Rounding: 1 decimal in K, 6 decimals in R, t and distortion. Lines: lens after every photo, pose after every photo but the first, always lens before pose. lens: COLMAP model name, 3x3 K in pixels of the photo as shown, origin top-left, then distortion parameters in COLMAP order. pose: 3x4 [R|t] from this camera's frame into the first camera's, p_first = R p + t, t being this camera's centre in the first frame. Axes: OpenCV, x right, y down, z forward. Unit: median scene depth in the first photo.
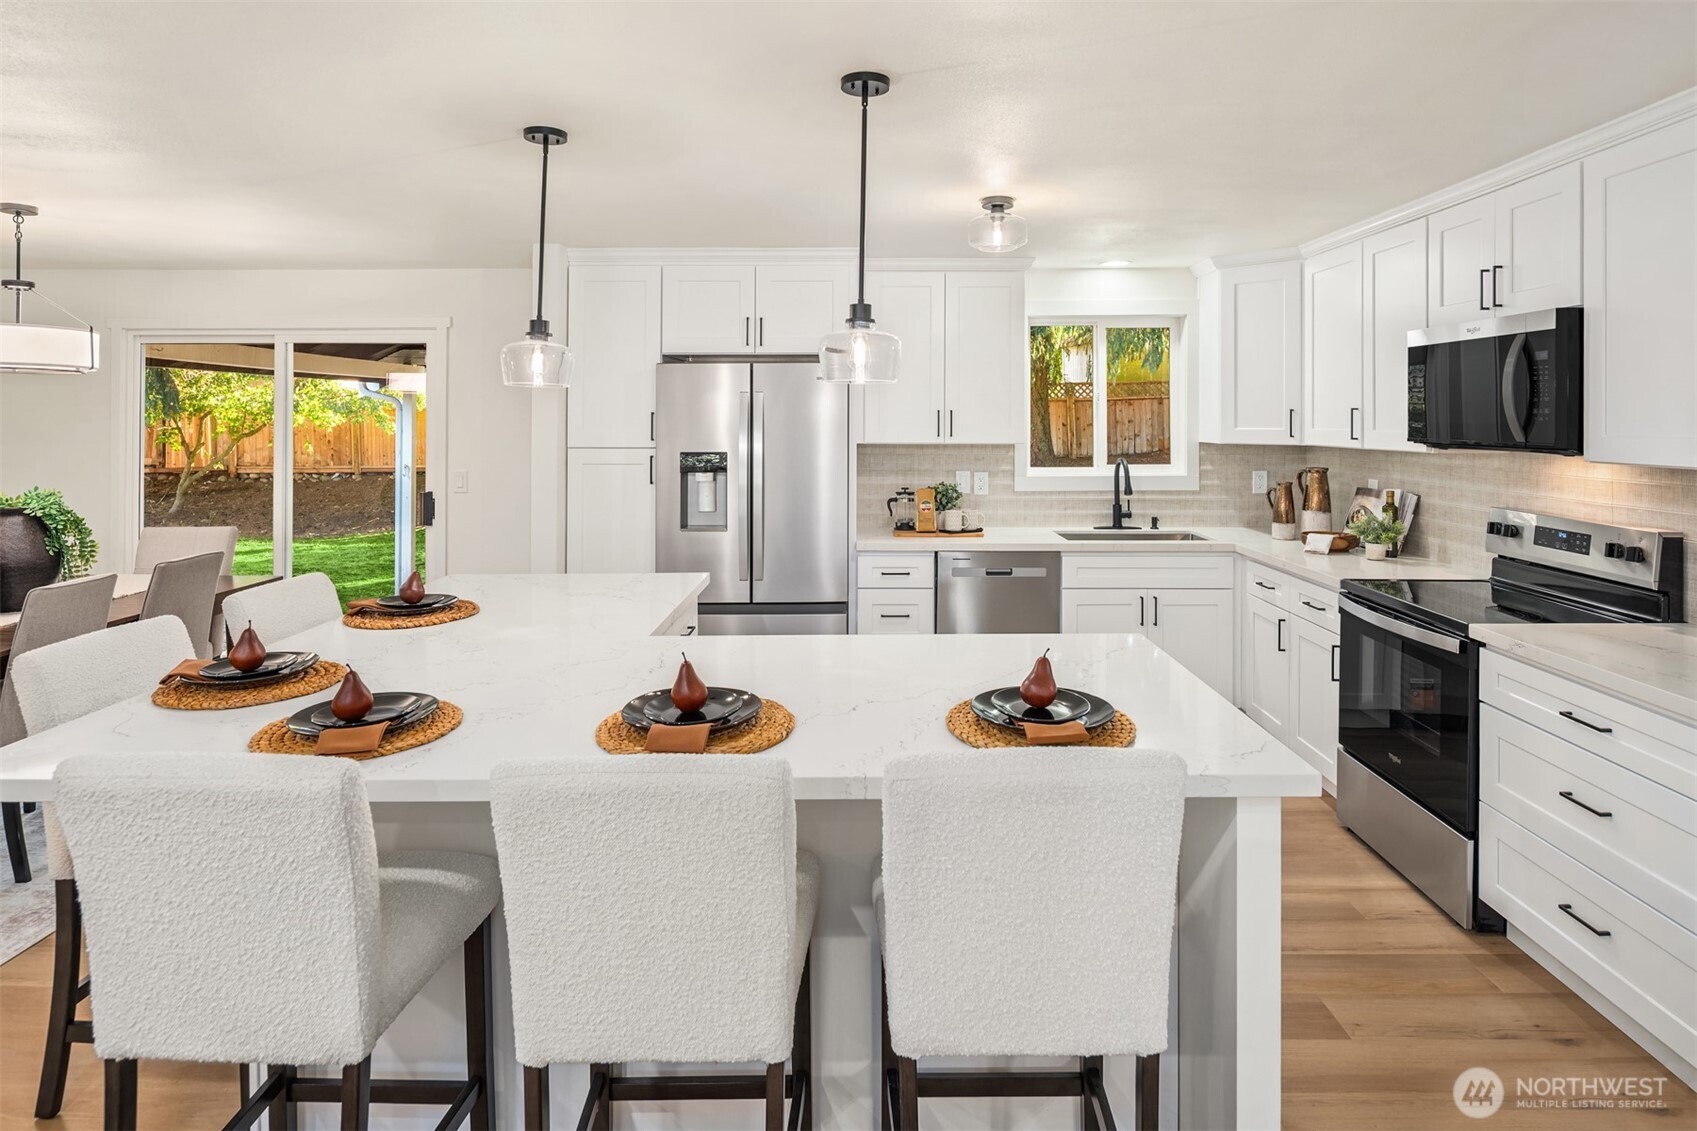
lens RADIAL K [[939.8, 0, 842.1], [0, 939.8, 408.6], [0, 0, 1]] dist [0.002163, 0.000476]
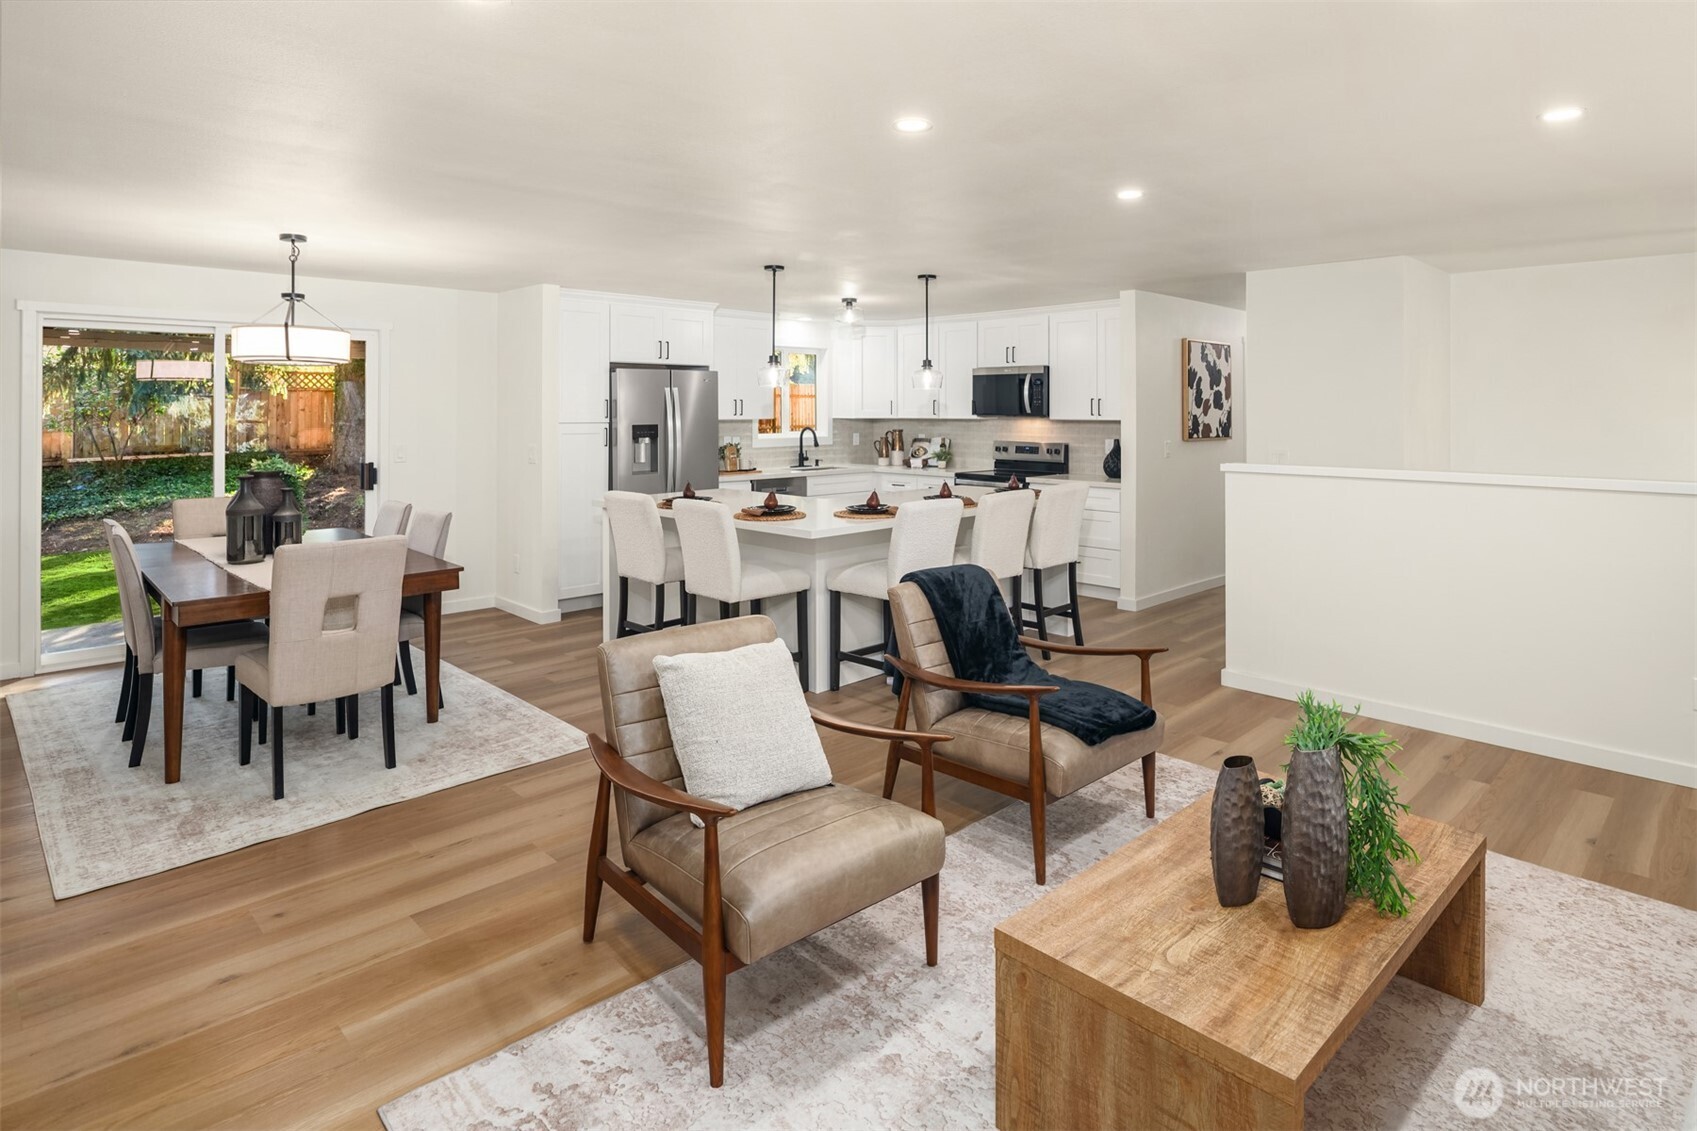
lens RADIAL K [[939.8, 0, 842.1], [0, 939.8, 408.6], [0, 0, 1]] dist [0.002163, 0.000476]
pose [[0.713123, 0.001098, 0.701038, -1.284080], [-0.007806, 0.999949, 0.006374, 0.007752], [-0.700995, -0.010018, 0.713096, -0.463077]]
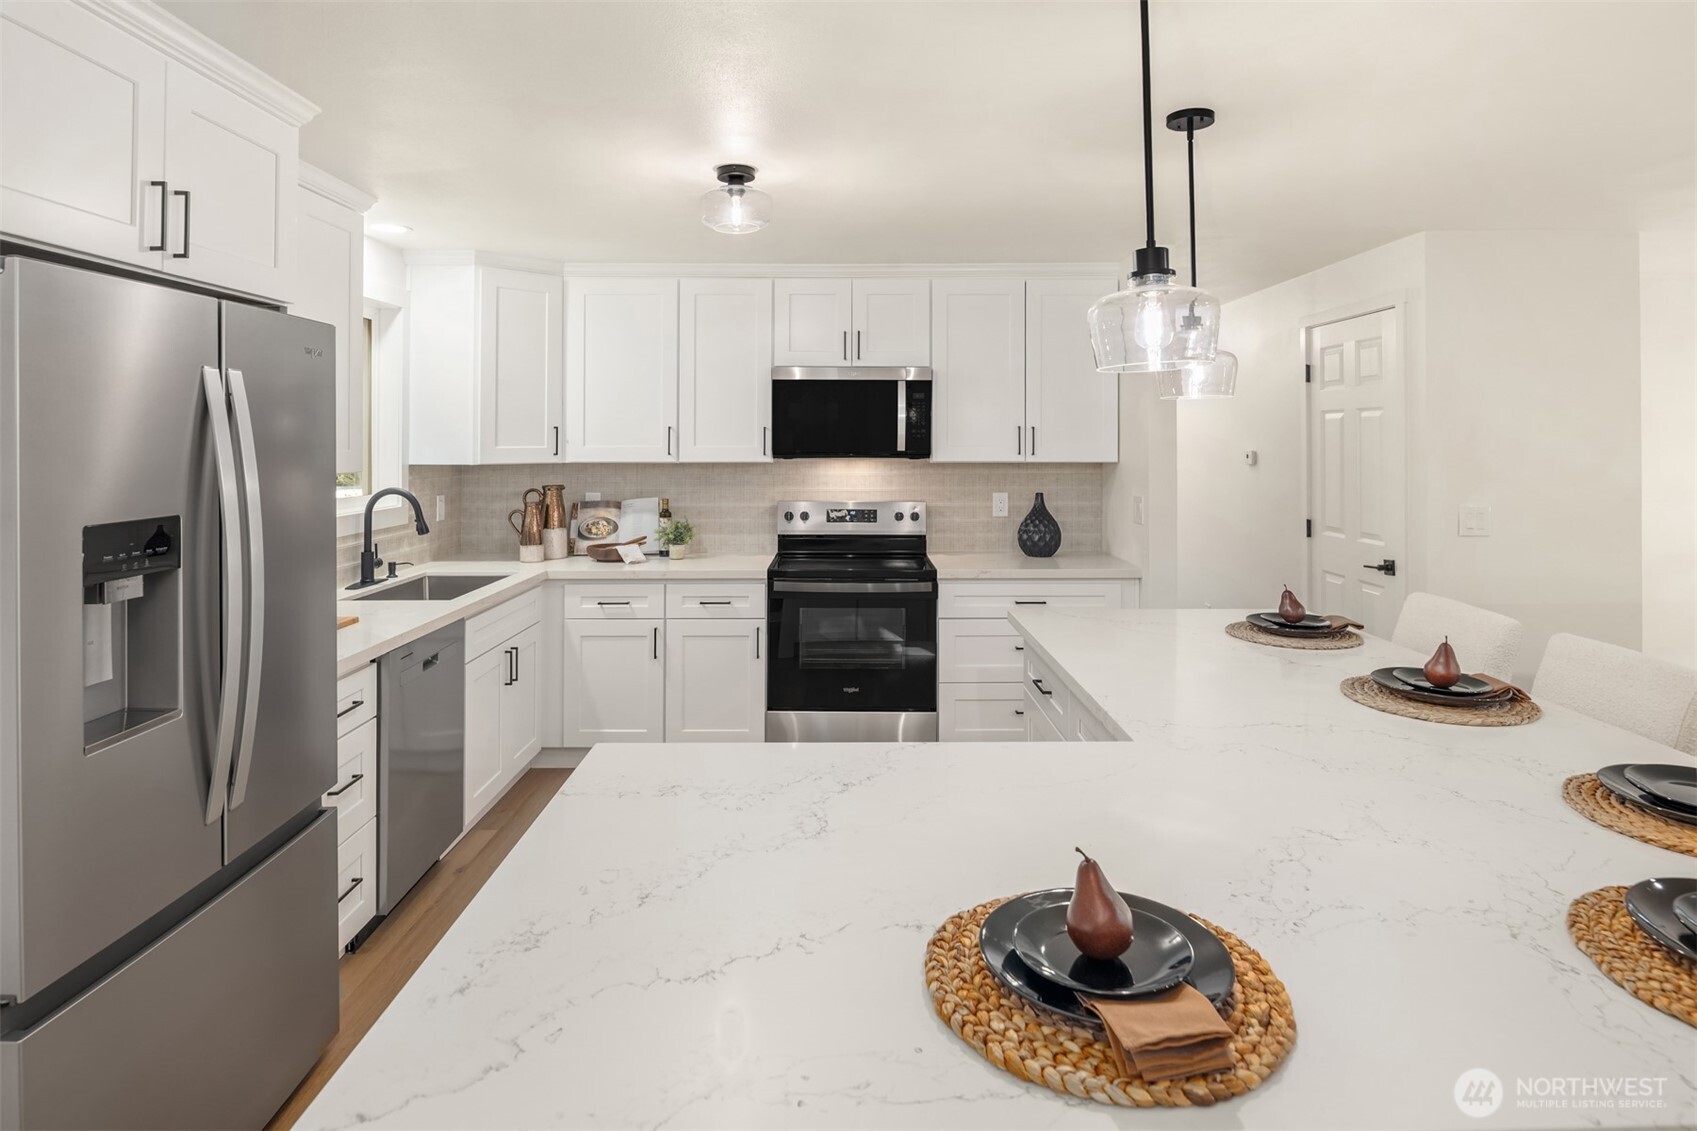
lens RADIAL K [[946.9, 0, 863.0], [0, 946.9, 434.6], [0, 0, 1]] dist [0.002885, 0.000498]
pose [[-0.015873, 0.007253, 0.999848, -0.660400], [-0.008289, 0.999938, -0.007385, 0.017022], [-0.999840, -0.008405, -0.015812, 0.881528]]
